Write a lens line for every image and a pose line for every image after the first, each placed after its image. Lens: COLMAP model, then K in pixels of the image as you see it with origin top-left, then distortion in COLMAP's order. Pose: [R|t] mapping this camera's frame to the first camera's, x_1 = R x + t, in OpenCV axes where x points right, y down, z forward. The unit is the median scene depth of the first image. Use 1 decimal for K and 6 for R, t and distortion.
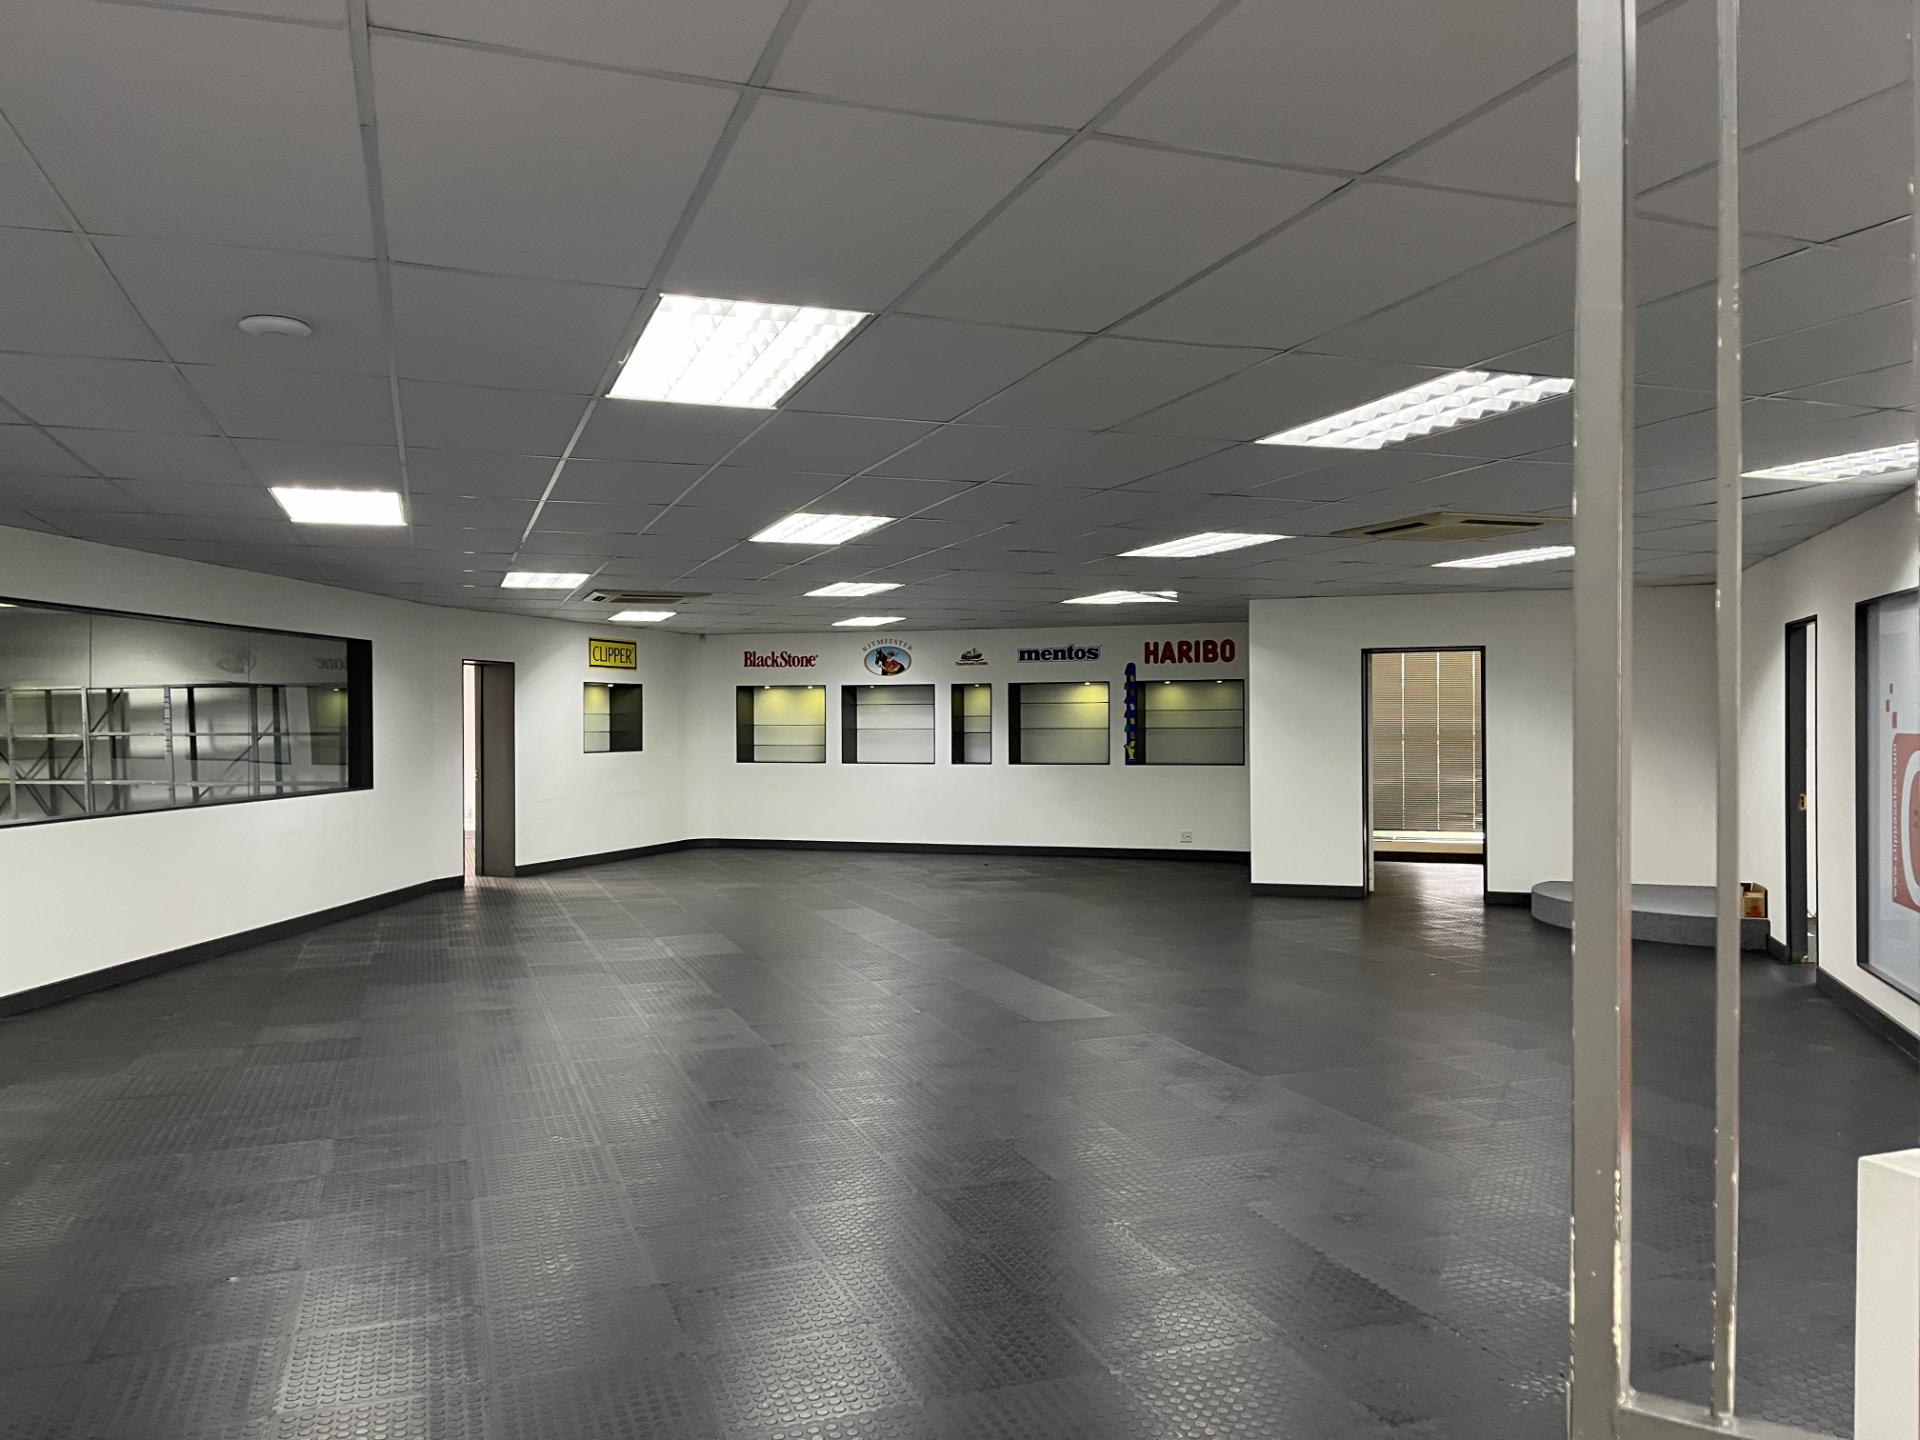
lens RADIAL K [[1447.4, 0, 970.9], [0, 1447.4, 721.8], [0, 0, 1]] dist [0.064908, -0.090259]
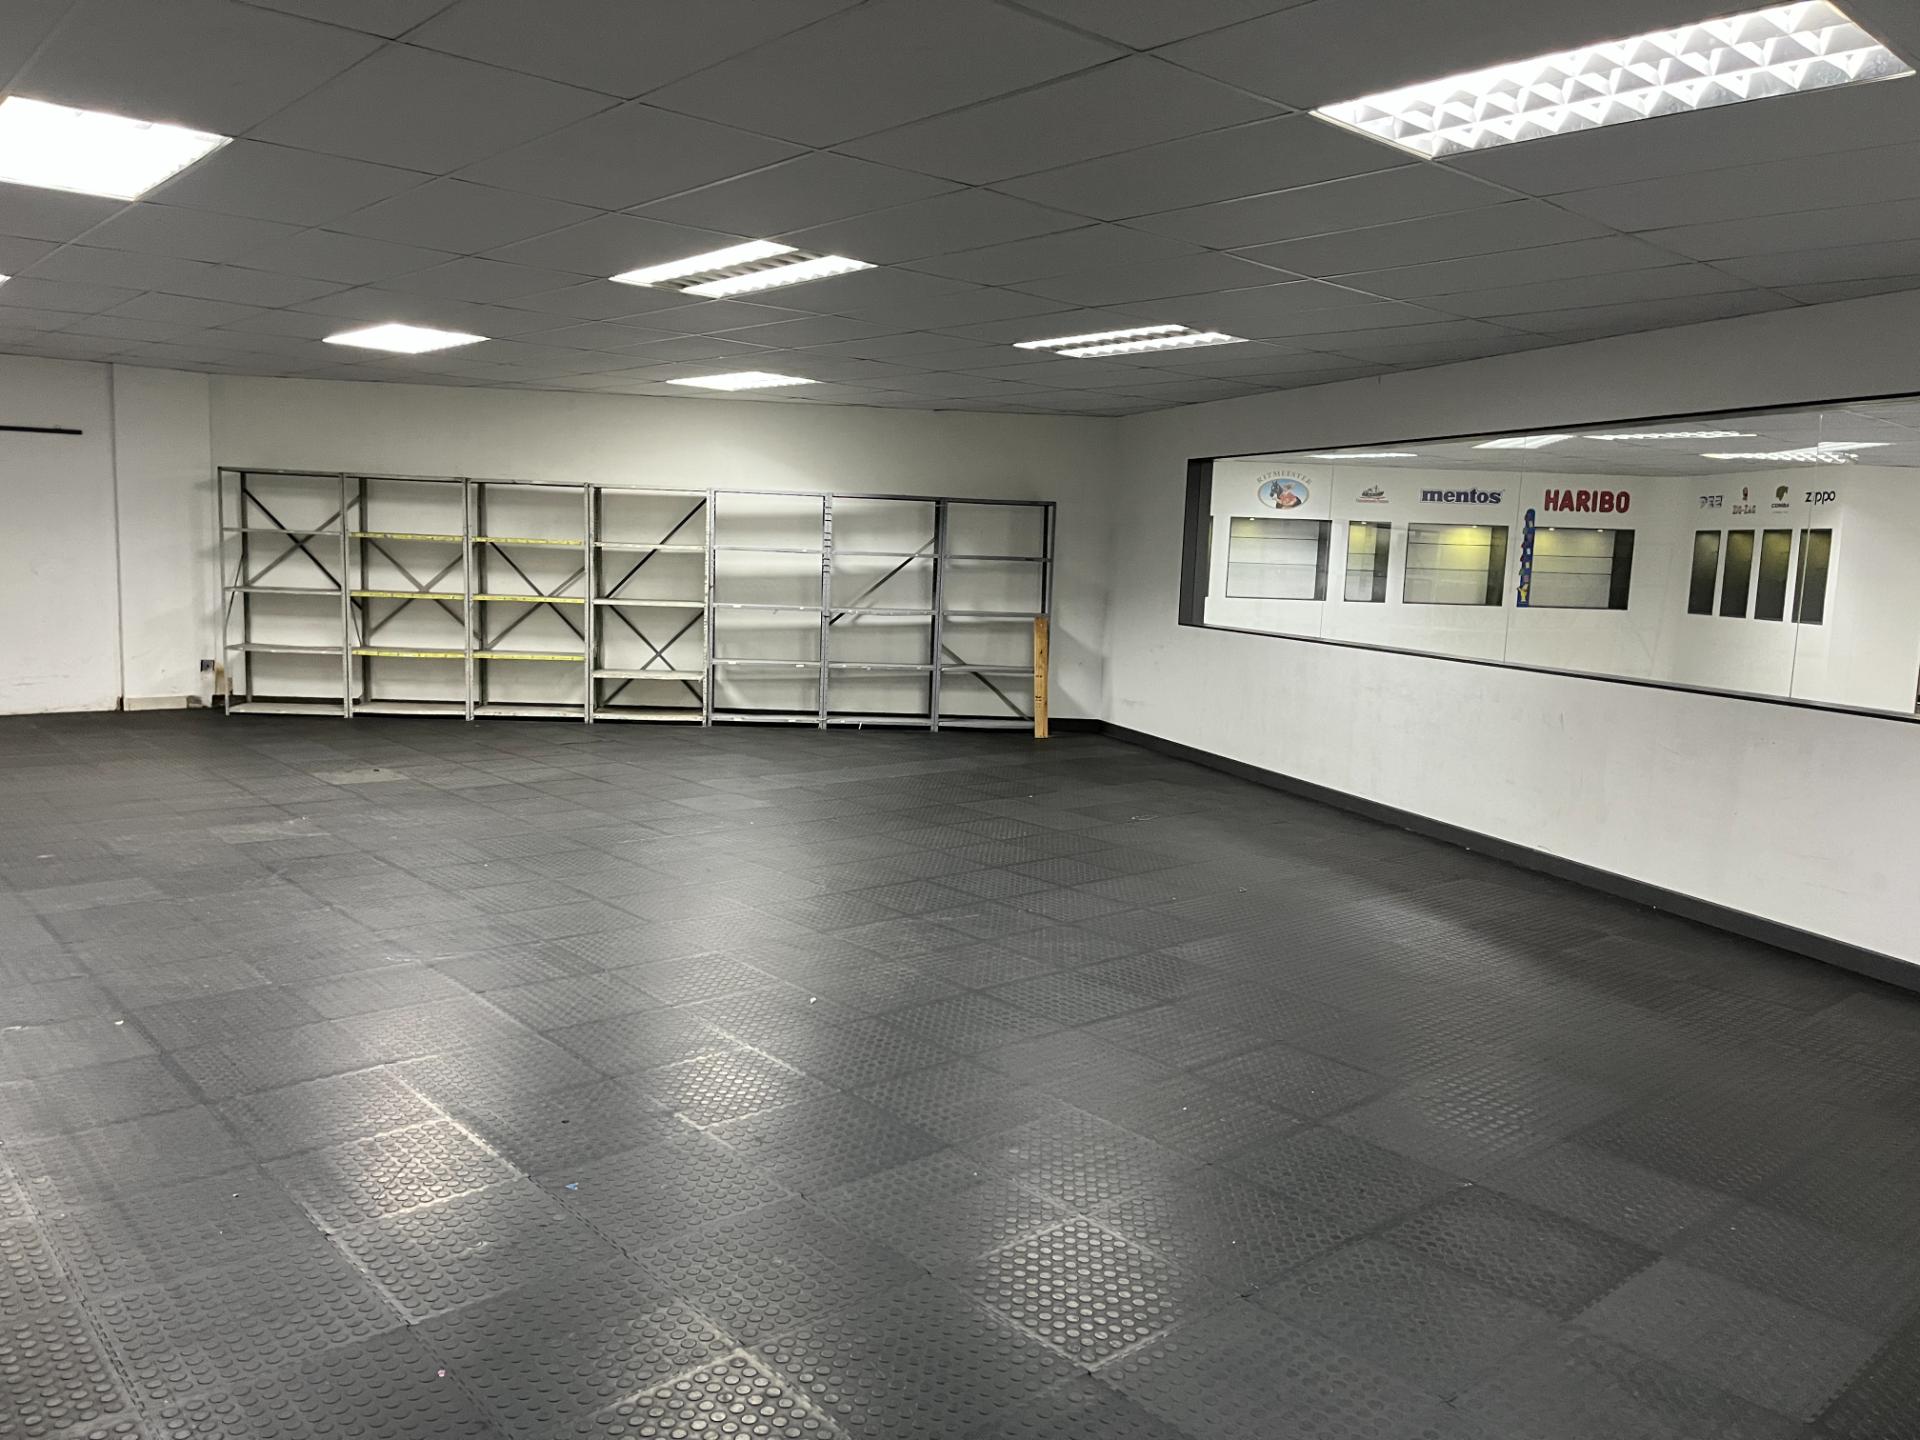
lens RADIAL K [[1447.4, 0, 952.5], [0, 1447.4, 712.3], [0, 0, 1]] dist [0.064908, -0.090259]
pose [[0.935024, -0.002602, 0.354575, -0.656717], [-0.039710, 0.992914, 0.112000, 0.003691], [-0.352354, -0.118803, 0.928295, 0.151770]]
